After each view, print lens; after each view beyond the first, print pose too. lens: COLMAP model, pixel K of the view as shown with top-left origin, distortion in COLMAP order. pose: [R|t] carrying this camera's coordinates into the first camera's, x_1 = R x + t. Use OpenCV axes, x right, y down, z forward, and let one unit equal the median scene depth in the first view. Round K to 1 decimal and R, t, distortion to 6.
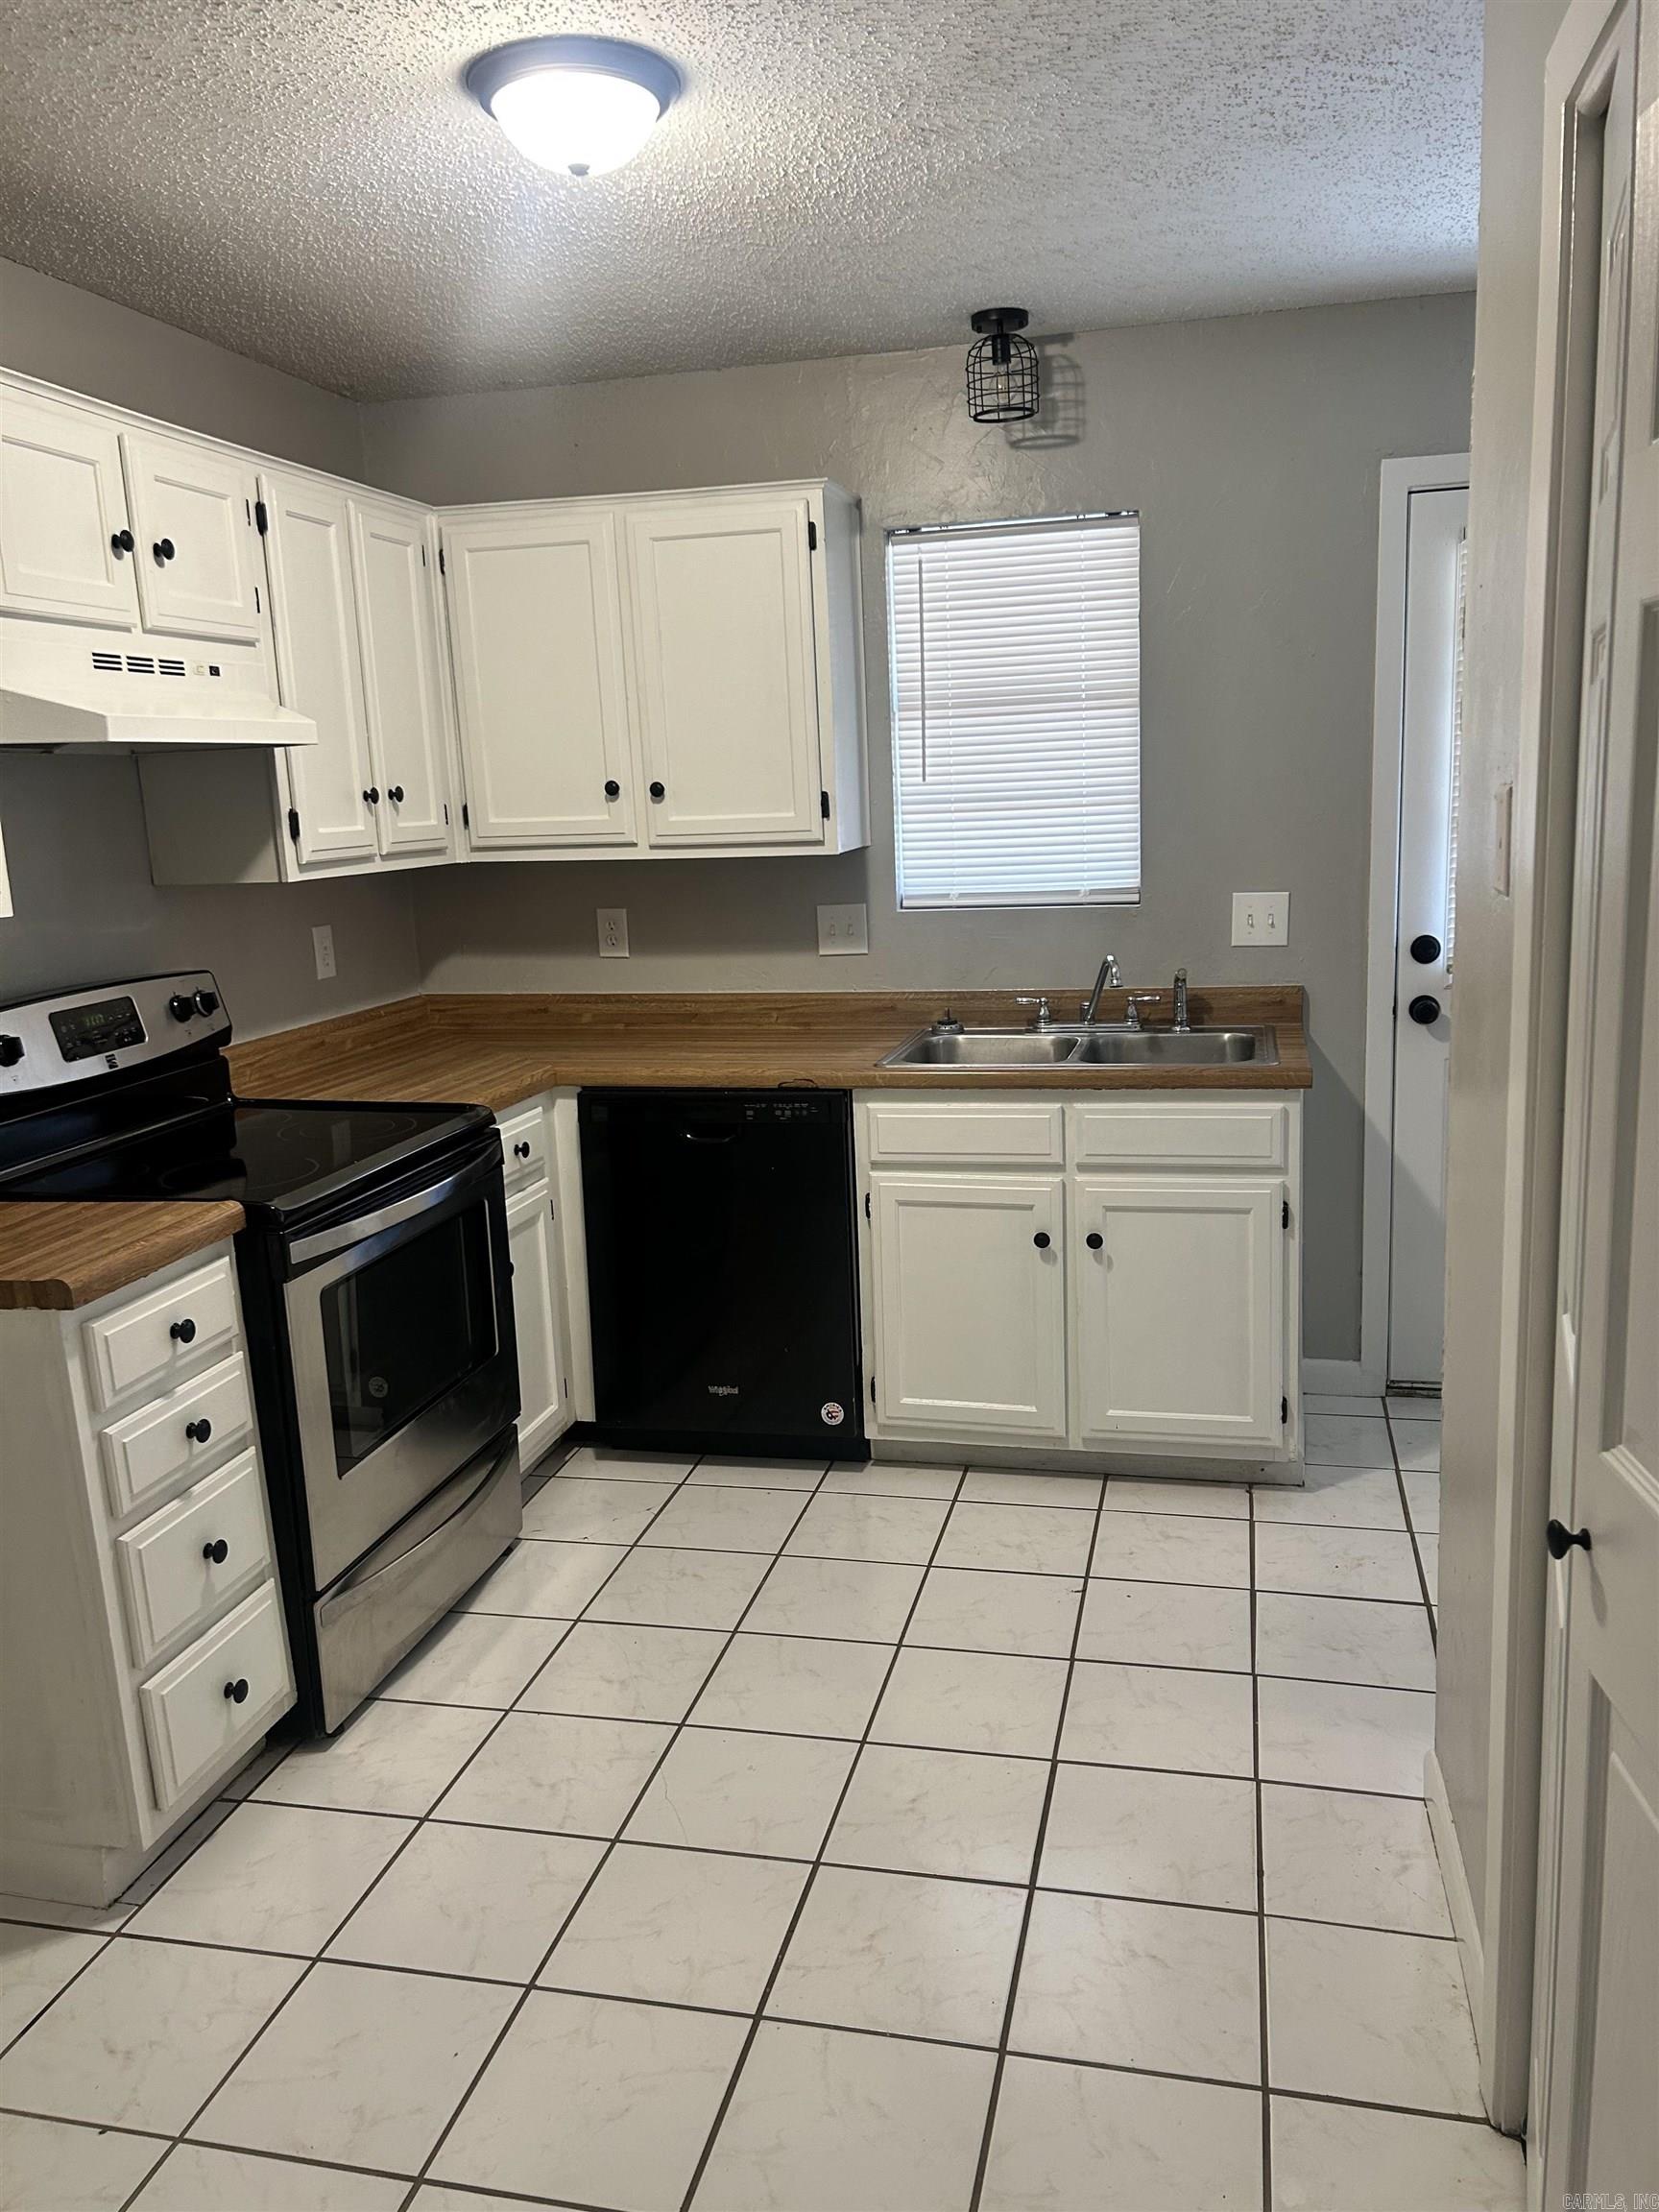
lens RADIAL K [[1685.8, 0, 832.4], [0, 1685.8, 1111.0], [0, 0, 1]] dist [0.104033, -0.015665]
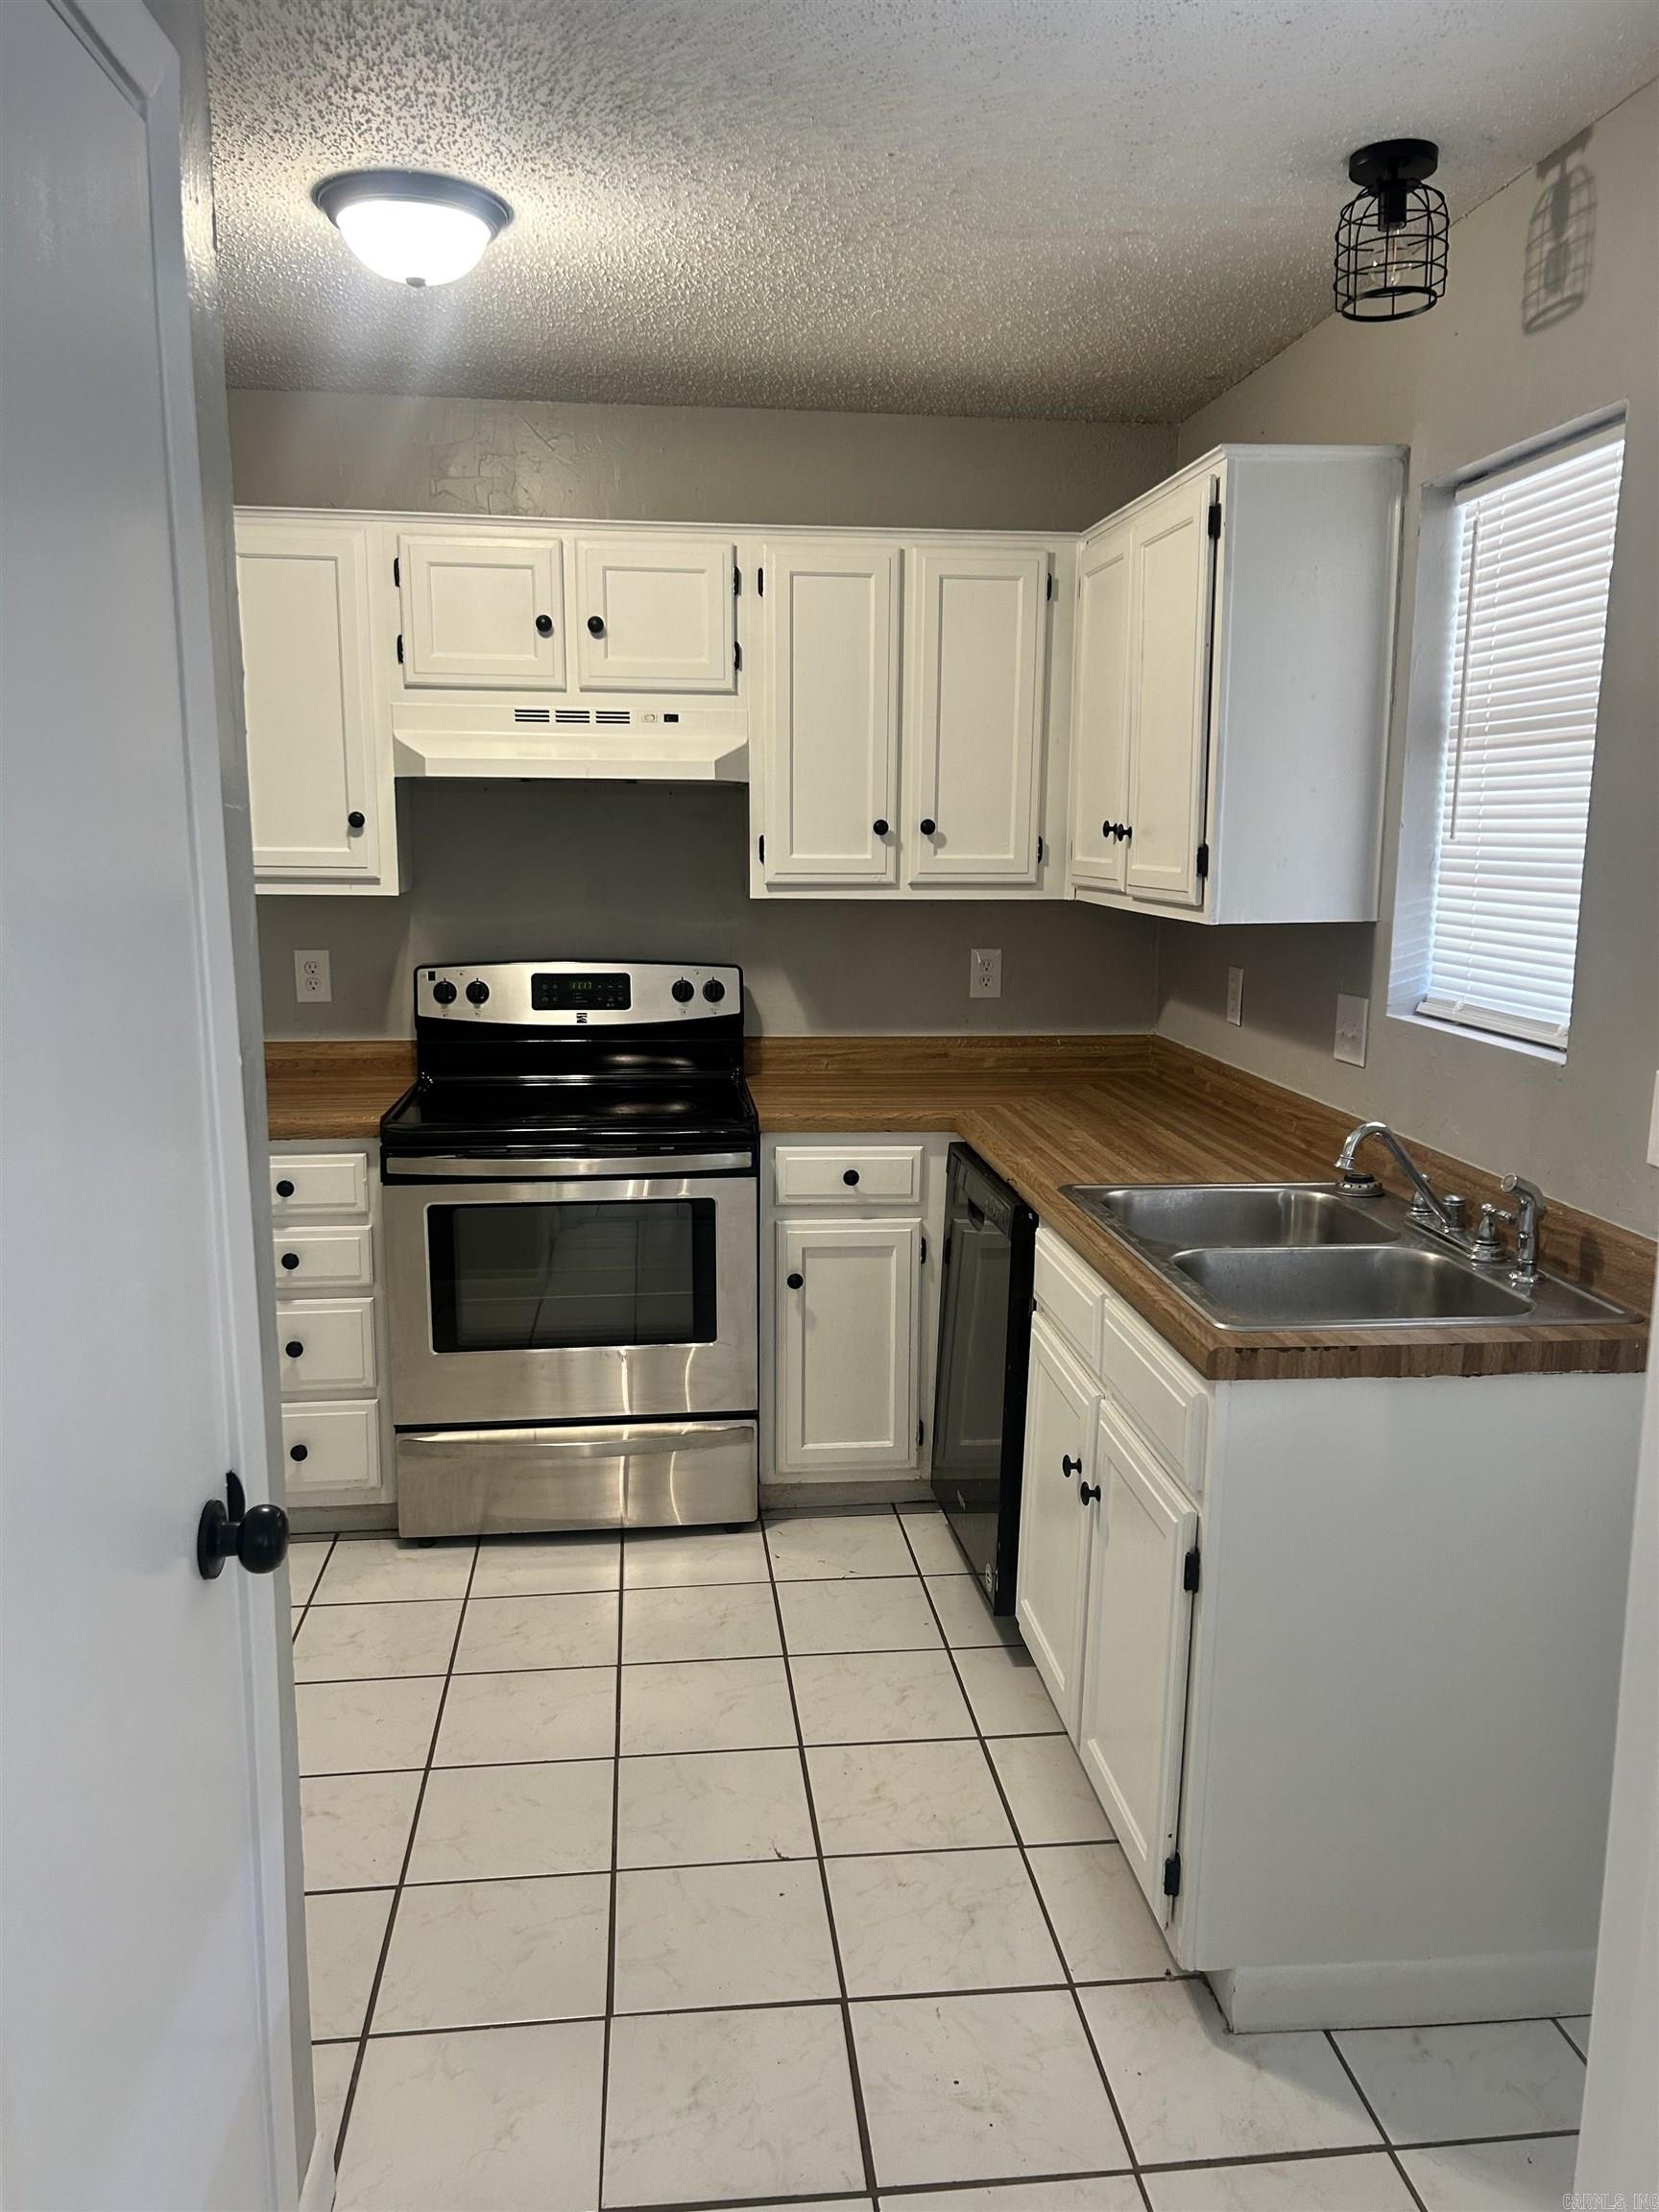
lens RADIAL K [[1685.8, 0, 837.1], [0, 1685.8, 1117.1], [0, 0, 1]] dist [0.104033, -0.015665]
pose [[0.347503, 0.205422, -0.914901, 0.680952], [-0.203738, 0.968939, 0.140170, -0.141868], [0.915277, 0.137691, 0.378561, 0.561484]]
